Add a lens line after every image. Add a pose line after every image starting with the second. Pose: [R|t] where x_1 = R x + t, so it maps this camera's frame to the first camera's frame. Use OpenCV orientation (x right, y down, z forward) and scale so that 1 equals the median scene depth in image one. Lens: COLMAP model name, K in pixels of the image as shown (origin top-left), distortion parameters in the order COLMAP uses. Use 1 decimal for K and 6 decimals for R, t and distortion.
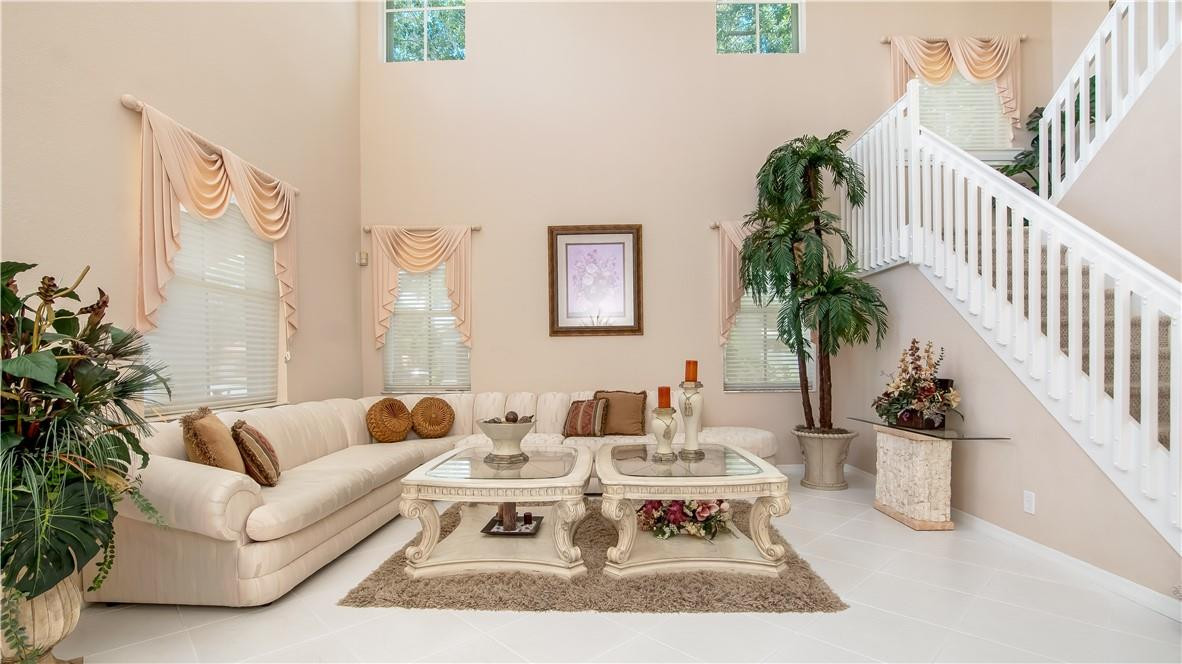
lens RADIAL K [[549.1, 0, 590.1], [0, 549.1, 372.2], [0, 0, 1]] dist [-0.027960, 0.000277]
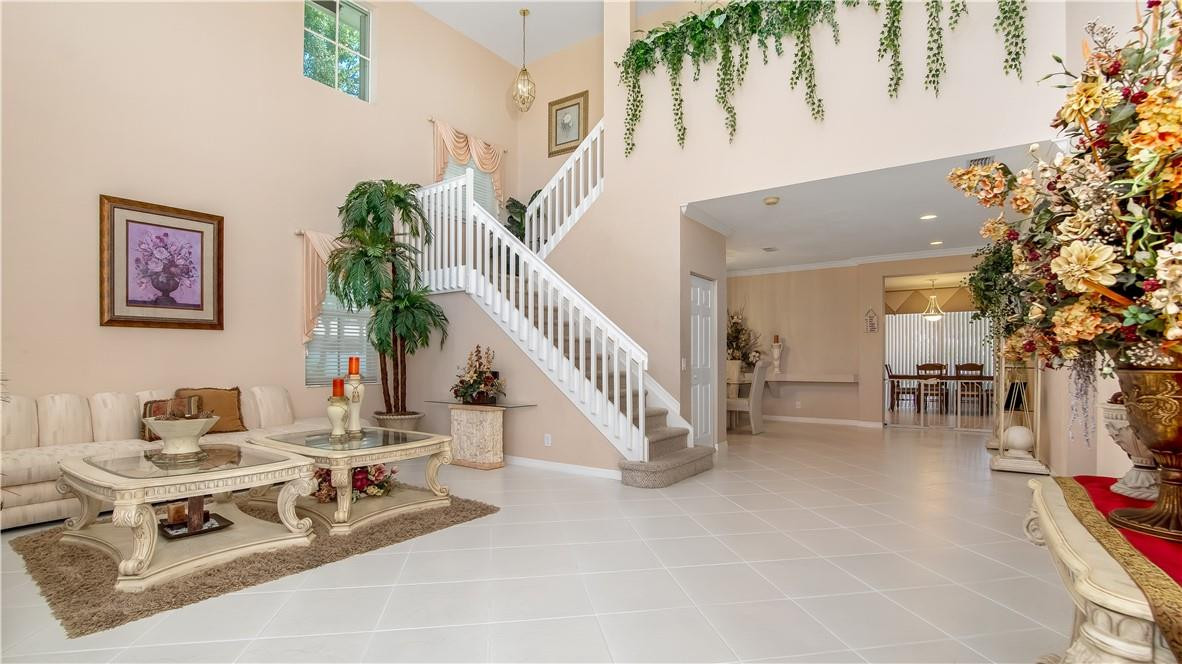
lens RADIAL K [[534.5, 0, 589.1], [0, 534.5, 358.5], [0, 0, 1]] dist [-0.025610, 0.000334]
pose [[0.569757, 0.010811, 0.821742, -0.411537], [0.007722, 0.999799, -0.018507, 0.006208], [-0.821777, 0.016890, 0.569559, -0.086298]]
